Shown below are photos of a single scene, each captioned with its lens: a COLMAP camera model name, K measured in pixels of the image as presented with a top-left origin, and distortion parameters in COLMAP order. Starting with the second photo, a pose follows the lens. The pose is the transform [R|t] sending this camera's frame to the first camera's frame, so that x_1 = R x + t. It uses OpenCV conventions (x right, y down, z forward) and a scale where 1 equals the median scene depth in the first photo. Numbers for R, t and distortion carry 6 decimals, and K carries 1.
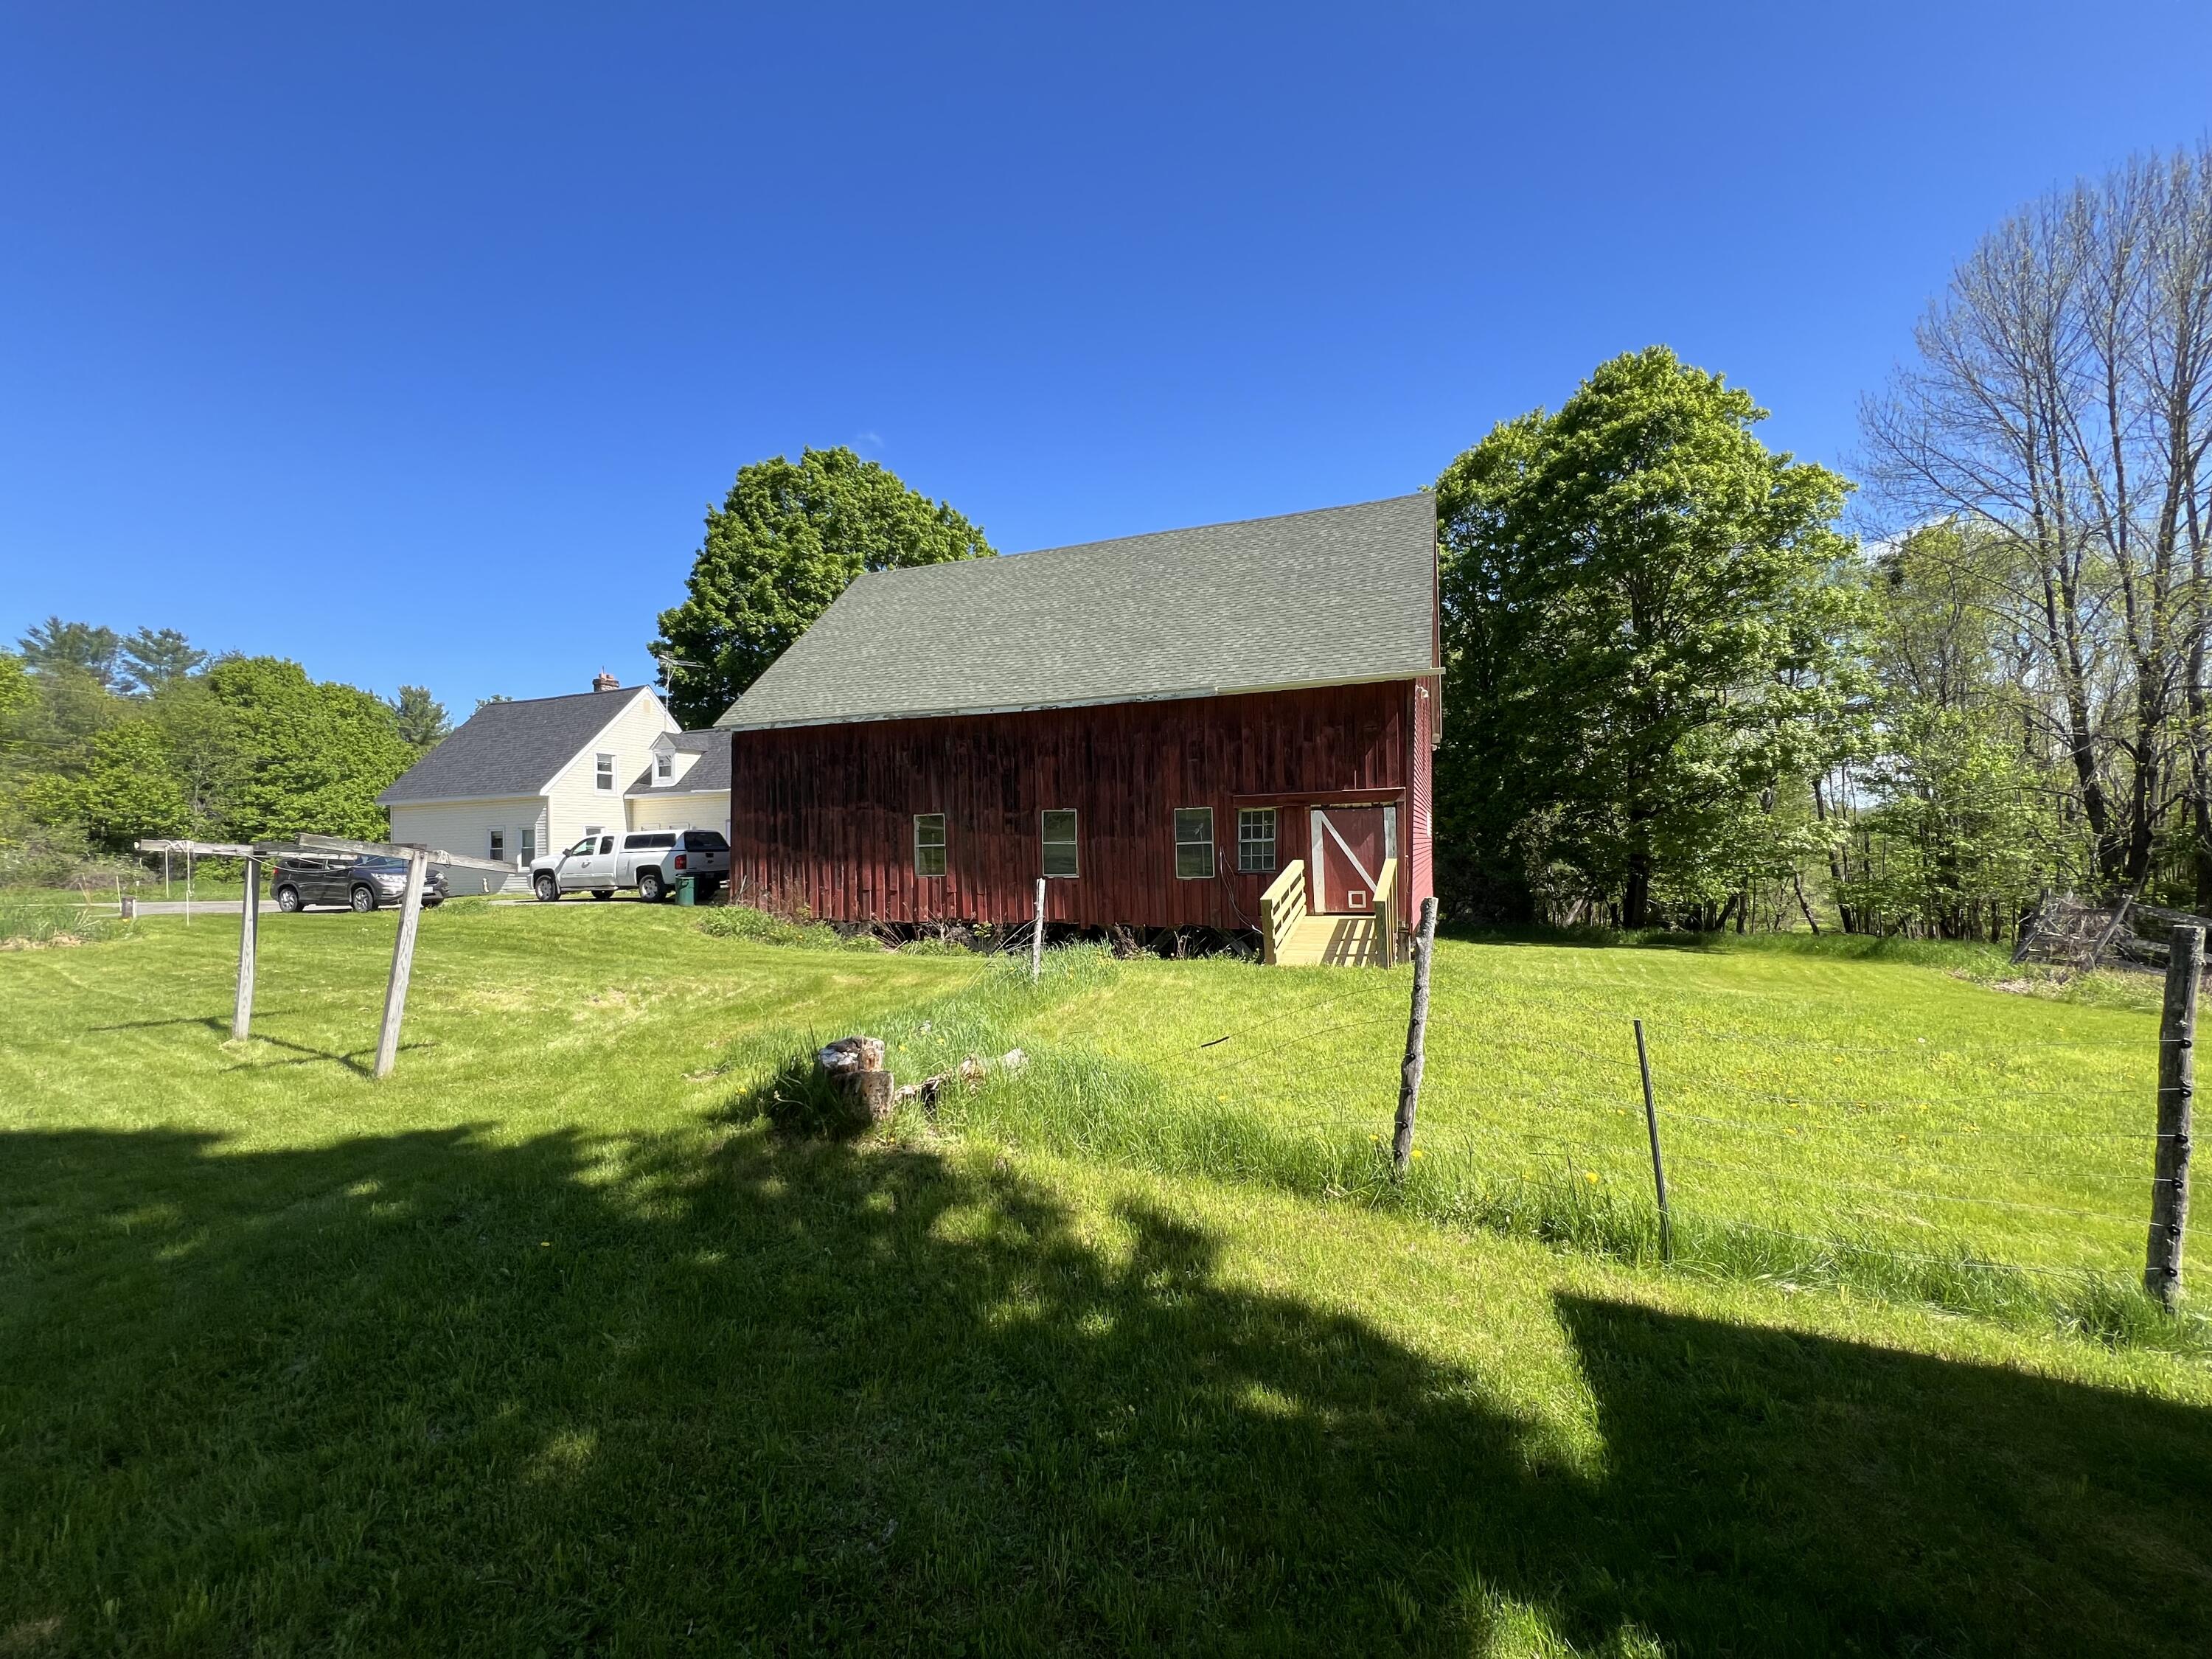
lens RADIAL K [[882.2, 0, 1118.0], [0, 882.2, 834.7], [0, 0, 1]] dist [-0.000367, -0.000195]
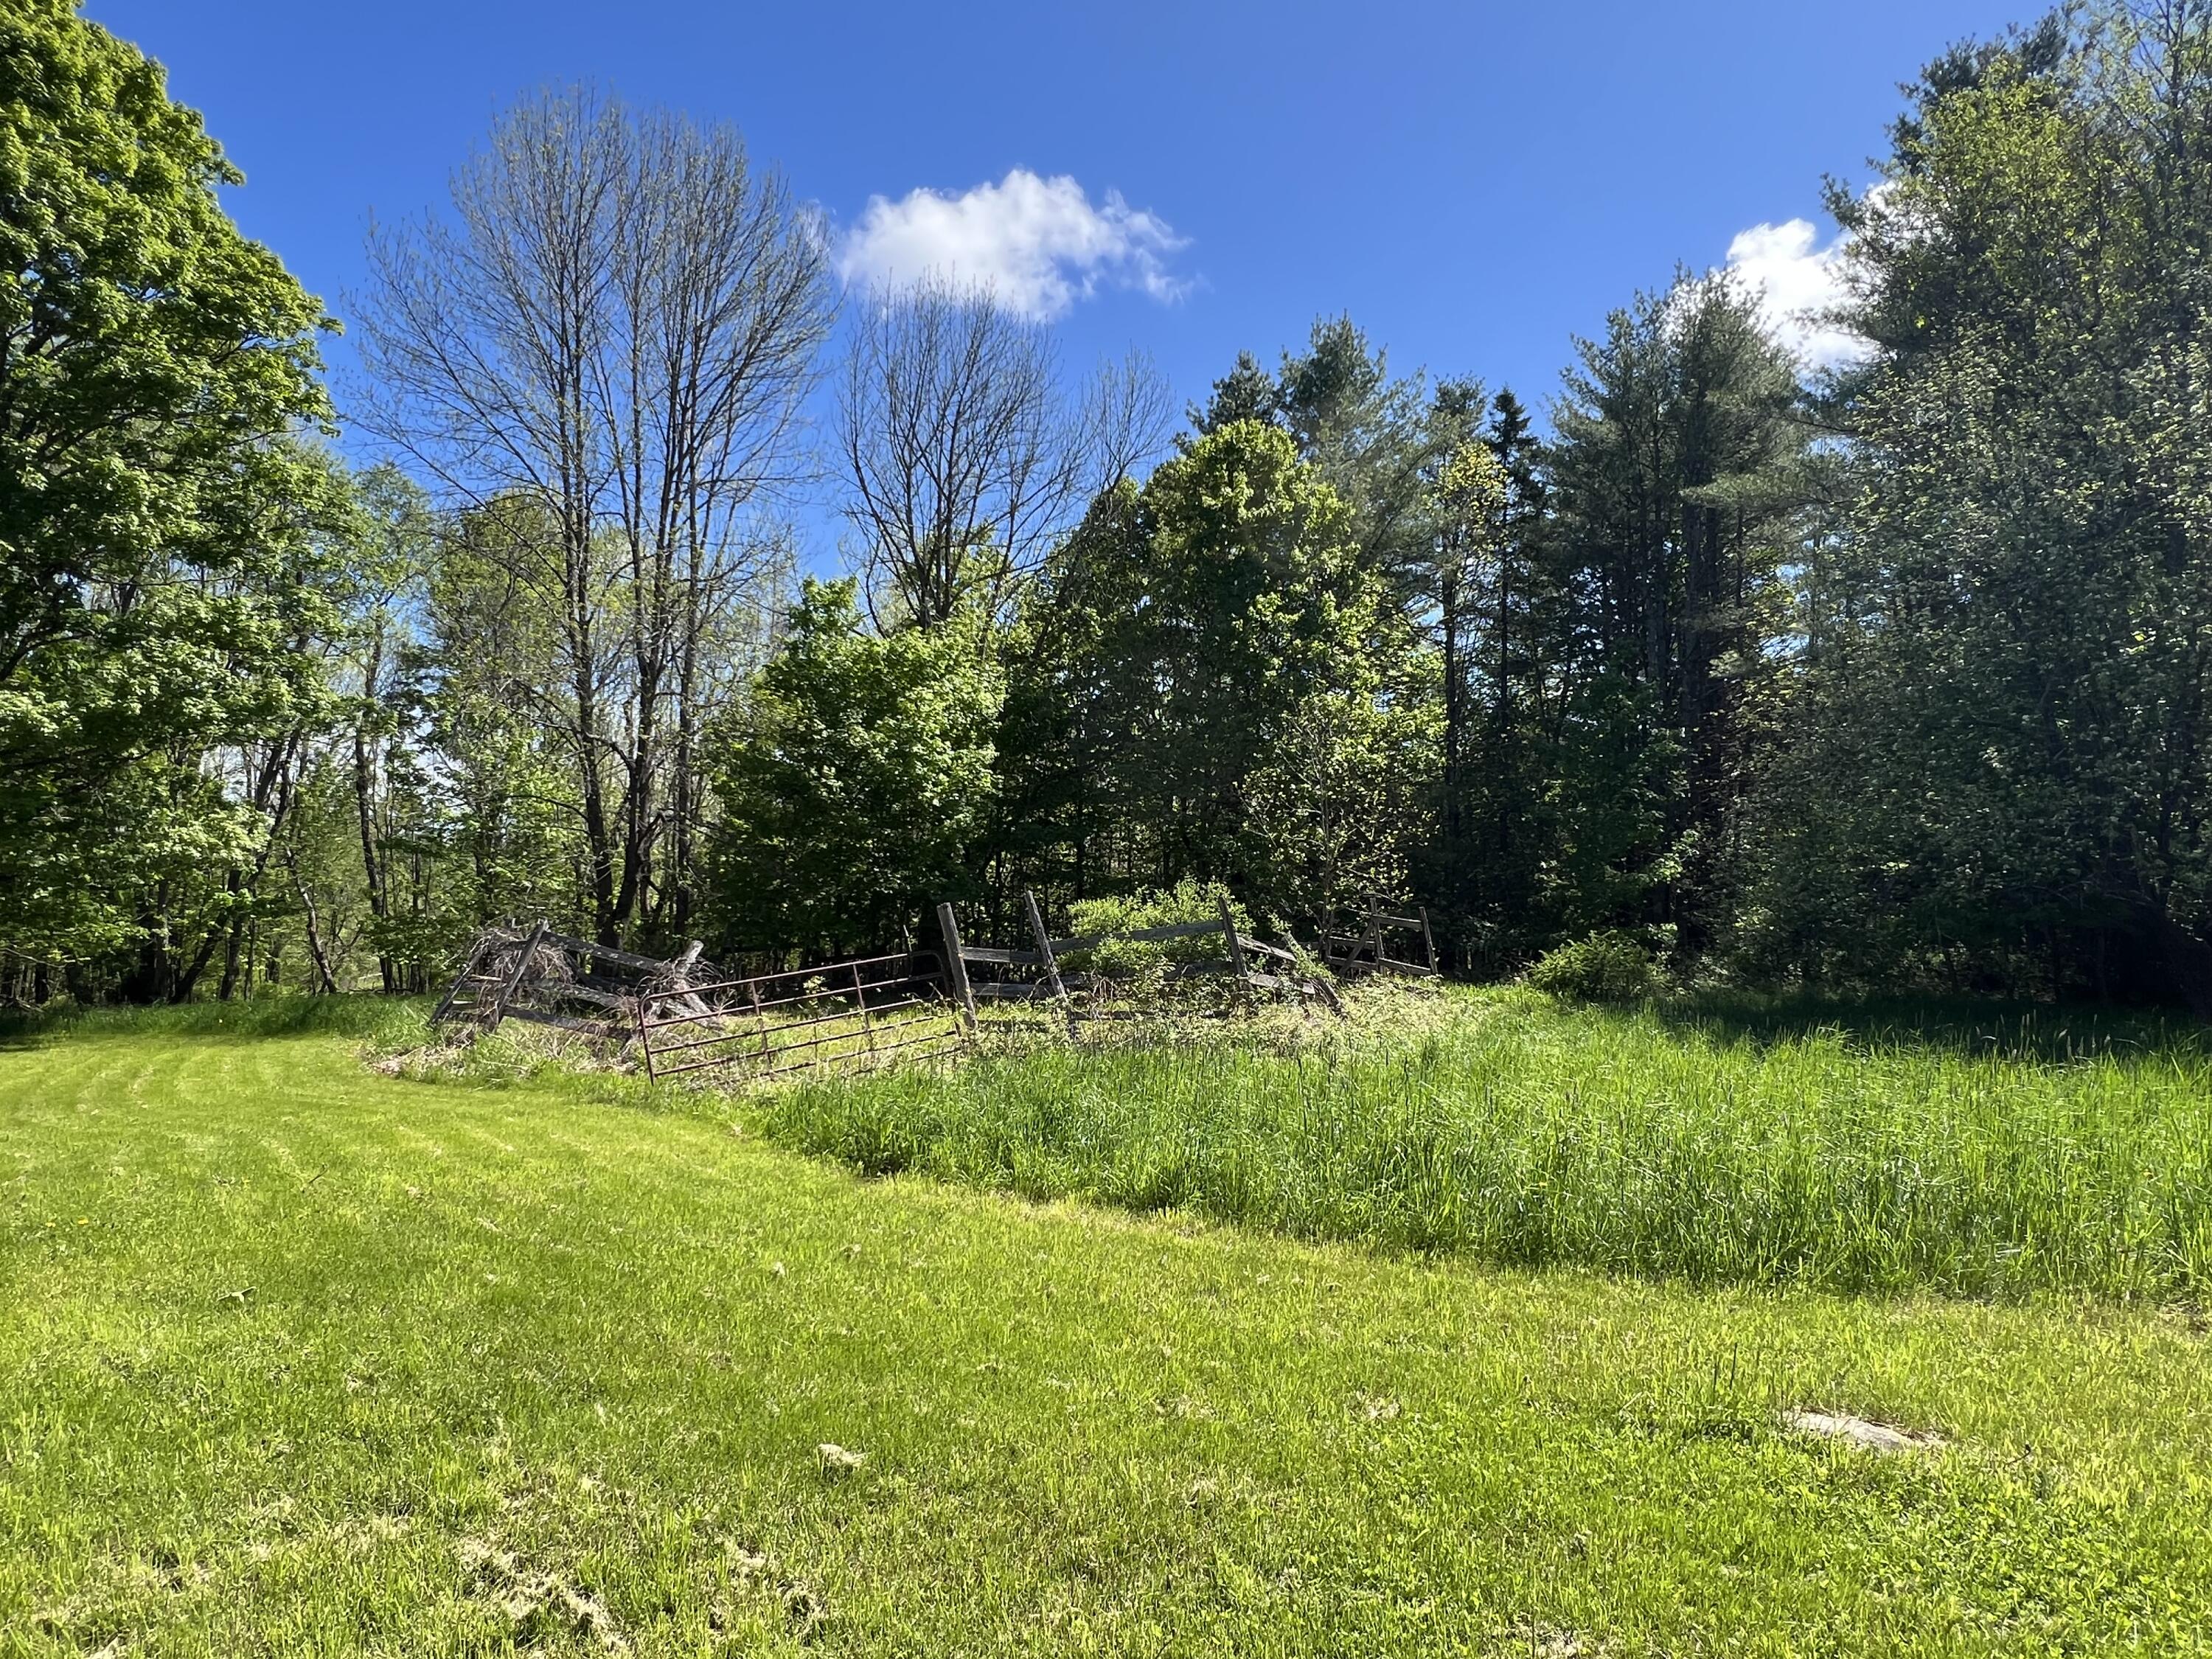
lens RADIAL K [[1163.6, 0, 1111.0], [0, 1163.6, 835.5], [0, 0, 1]] dist [-0.000911, -0.000009]
pose [[0.376685, 0.052728, 0.924840, 0.295451], [-0.027648, 0.998574, -0.045671, 0.020922], [-0.925929, -0.008366, 0.377605, 0.133025]]
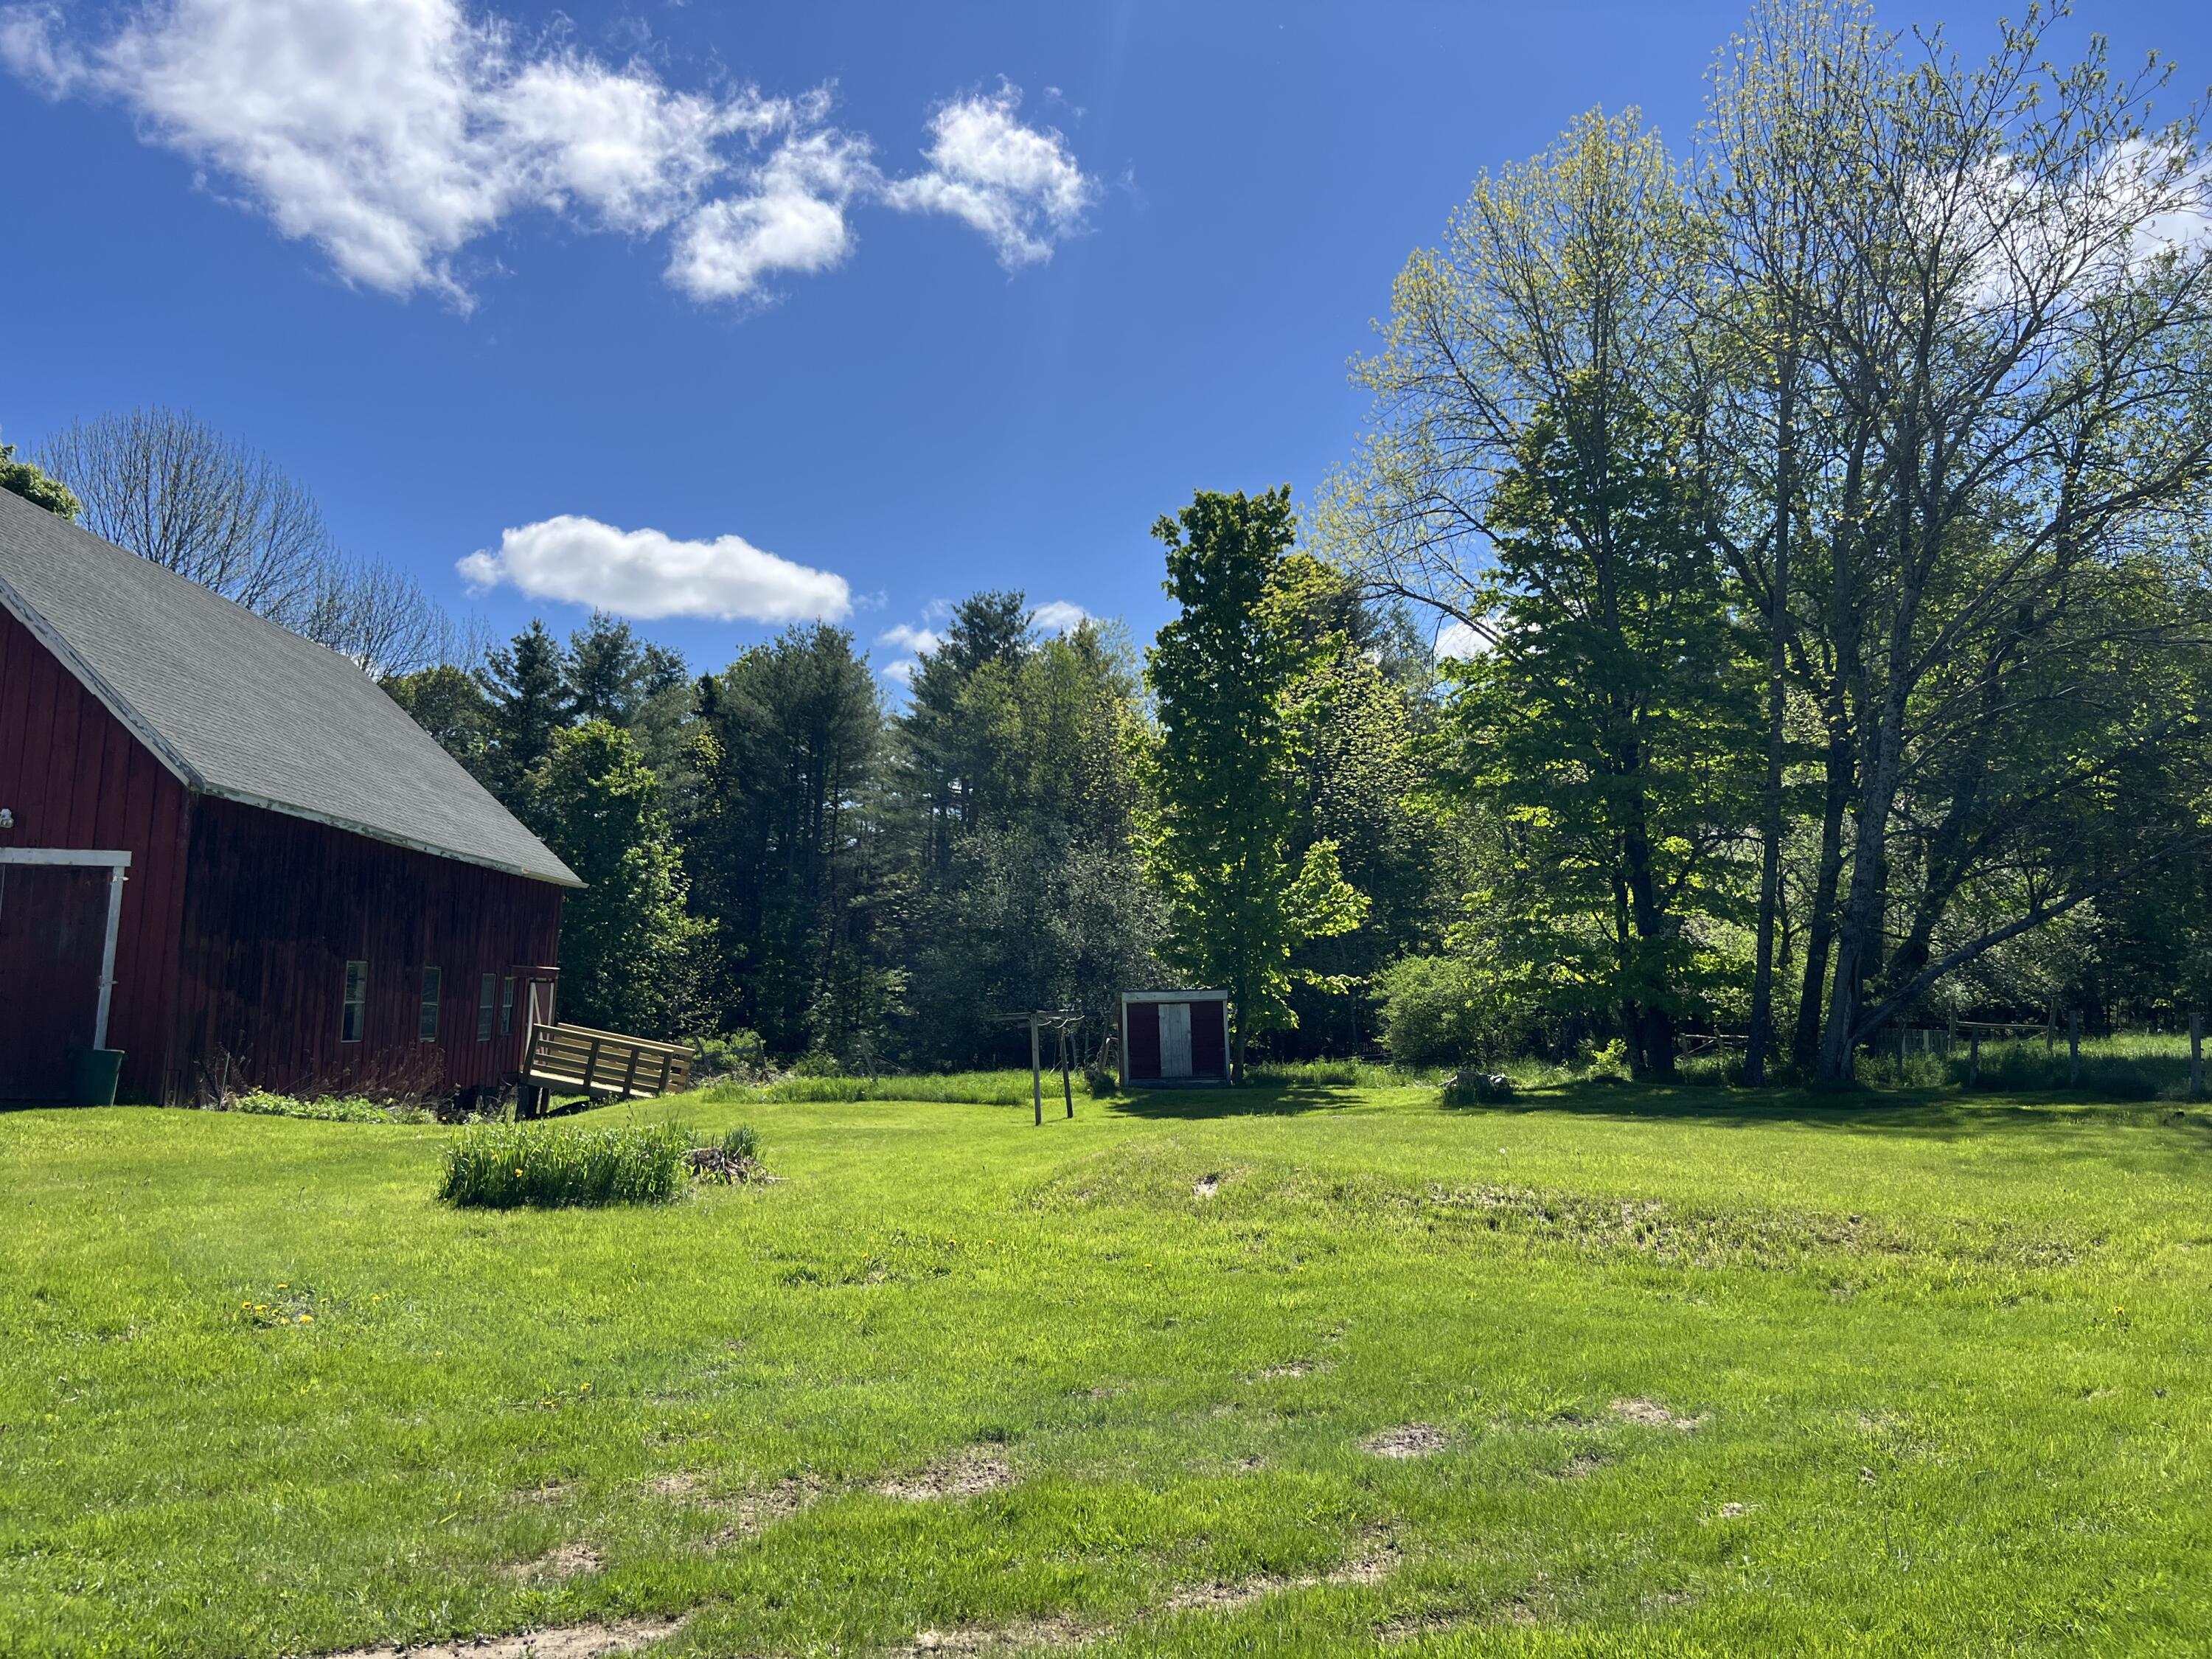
lens RADIAL K [[1660.2, 0, 1106.0], [0, 1660.2, 829.5], [0, 0, 1]] dist [0.082601, -0.086992]
pose [[-0.376207, 0.112115, 0.919727, -1.448289], [-0.028754, 0.990761, -0.132535, 0.030443], [-0.926089, -0.076307, -0.369507, 0.752769]]
